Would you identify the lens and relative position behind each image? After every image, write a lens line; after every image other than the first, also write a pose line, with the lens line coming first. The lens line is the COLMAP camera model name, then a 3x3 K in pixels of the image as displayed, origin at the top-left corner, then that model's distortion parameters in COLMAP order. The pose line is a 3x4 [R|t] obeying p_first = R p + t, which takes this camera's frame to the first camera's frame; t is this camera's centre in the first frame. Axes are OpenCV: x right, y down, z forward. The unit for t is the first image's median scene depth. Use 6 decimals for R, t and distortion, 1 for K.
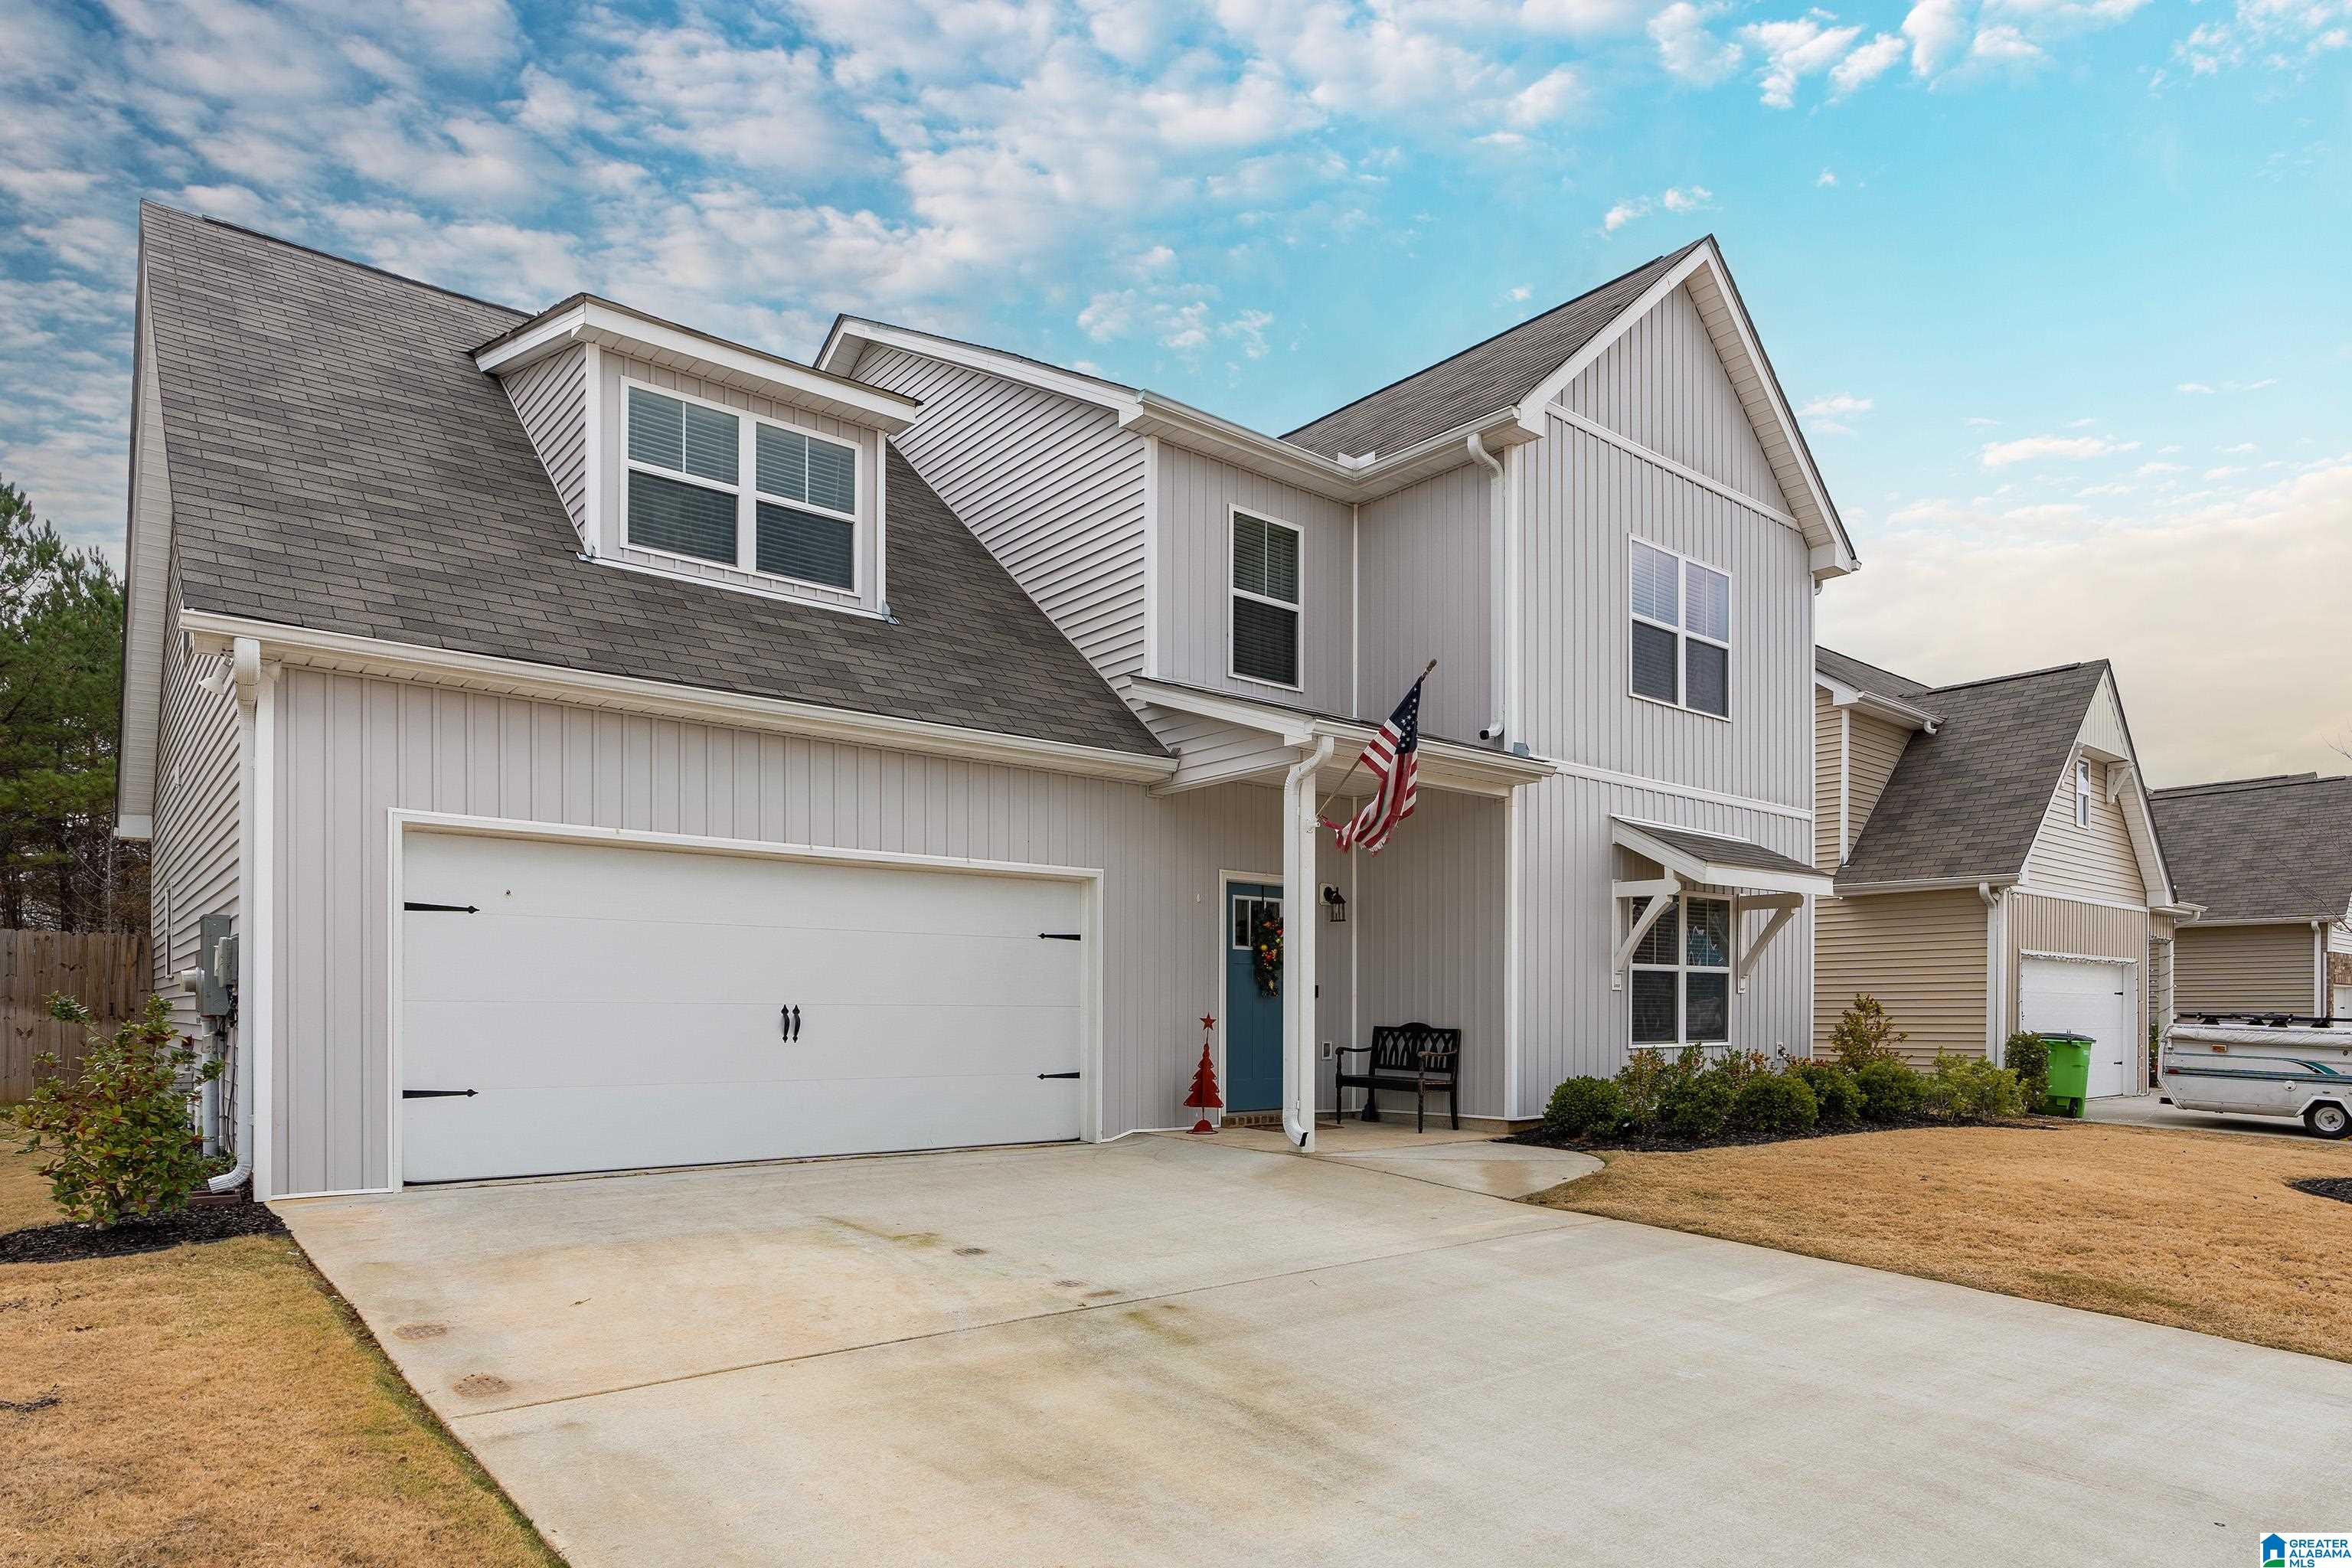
lens RADIAL K [[1408.6, 0, 1172.6], [0, 1408.6, 994.2], [0, 0, 1]] dist [-0.004887, -0.001384]
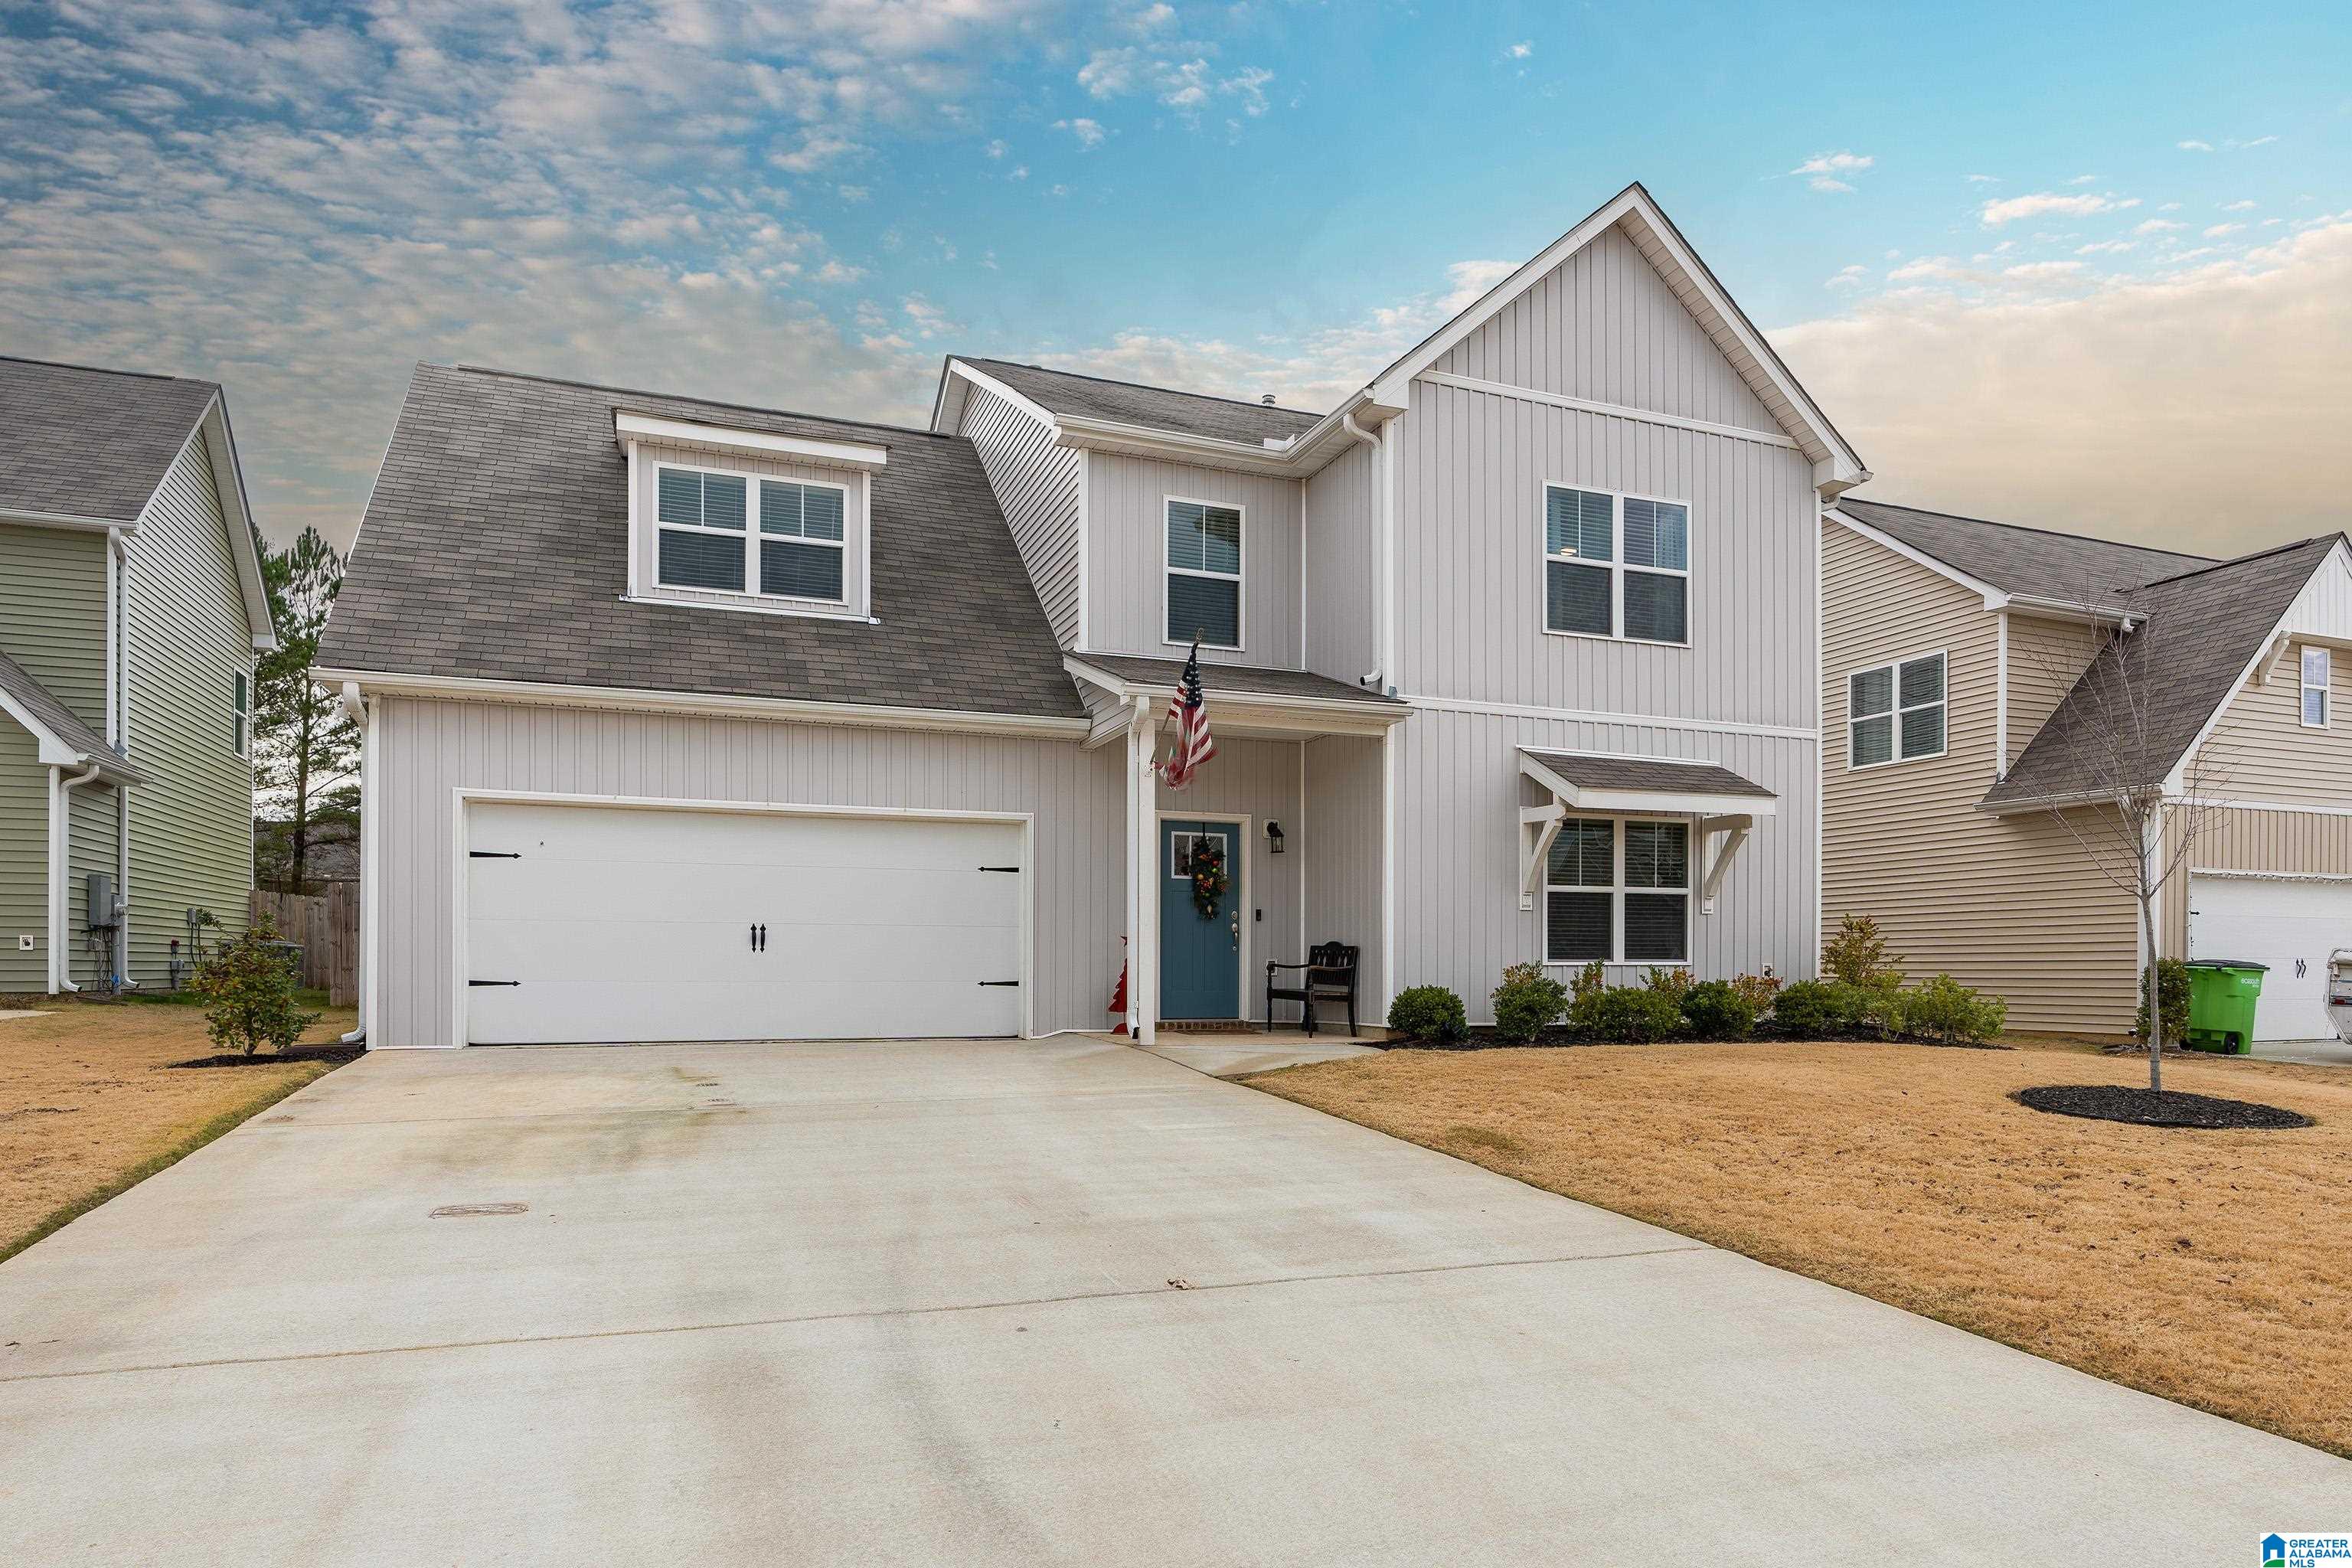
lens RADIAL K [[1466.3, 0, 1184.2], [0, 1466.3, 942.0], [0, 0, 1]] dist [-0.001917, 0.000133]
pose [[0.946864, -0.005186, -0.321592, 0.458883], [0.003770, 0.999980, -0.005025, 0.027681], [0.321611, 0.003546, 0.946865, -0.144317]]
